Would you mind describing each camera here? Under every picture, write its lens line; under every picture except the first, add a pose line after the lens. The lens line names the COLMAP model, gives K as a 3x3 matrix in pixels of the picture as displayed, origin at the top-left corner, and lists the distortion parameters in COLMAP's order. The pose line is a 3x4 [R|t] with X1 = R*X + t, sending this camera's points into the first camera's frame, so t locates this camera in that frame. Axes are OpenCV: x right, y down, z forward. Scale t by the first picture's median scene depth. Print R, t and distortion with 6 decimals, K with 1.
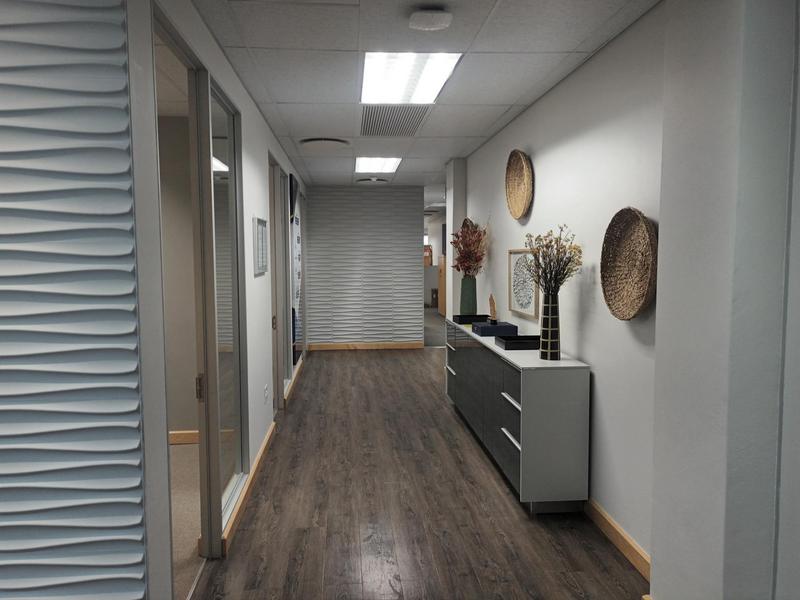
lens RADIAL K [[598.1, 0, 400.7], [0, 598.1, 299.3], [0, 0, 1]] dist [0.005869, -0.003261]
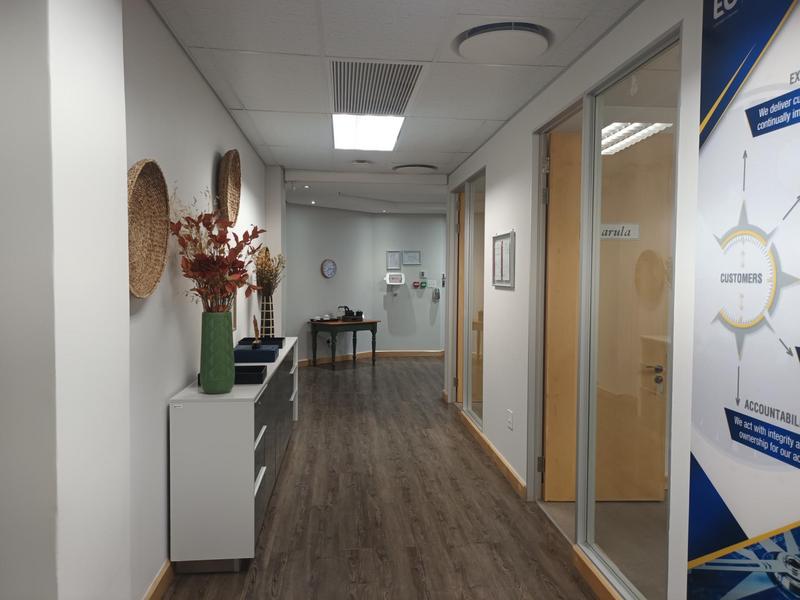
lens RADIAL K [[598.1, 0, 399.1], [0, 598.1, 299.7], [0, 0, 1]] dist [0.005869, -0.003261]
pose [[-0.999931, -0.010051, -0.006004, -0.046387], [-0.010718, 0.992226, 0.123988, -0.141073], [0.004711, 0.124043, -0.992266, 1.918496]]
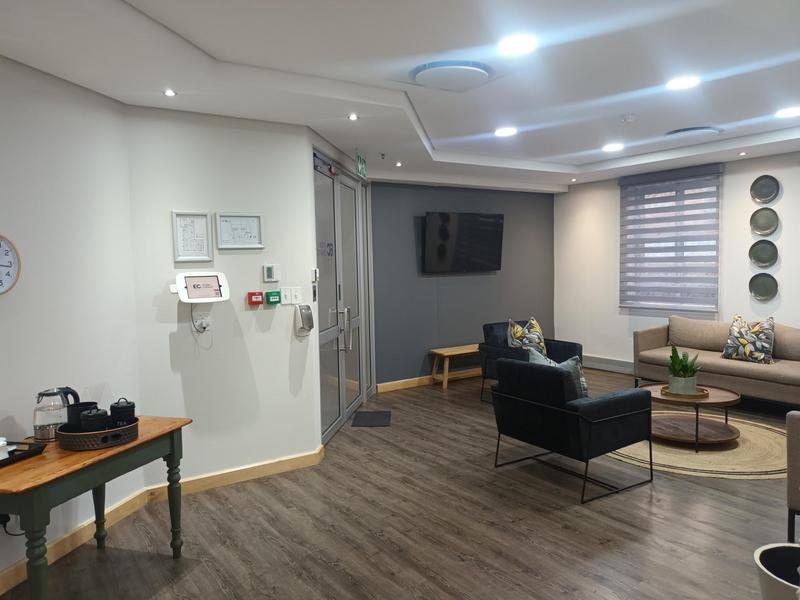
lens RADIAL K [[598.1, 0, 402.1], [0, 598.1, 298.4], [0, 0, 1]] dist [0.005869, -0.003261]
pose [[-0.868411, 0.044125, -0.493877, -0.035308], [-0.023662, 0.991210, 0.130165, -0.134711], [0.495279, 0.124723, -0.859734, 1.831246]]
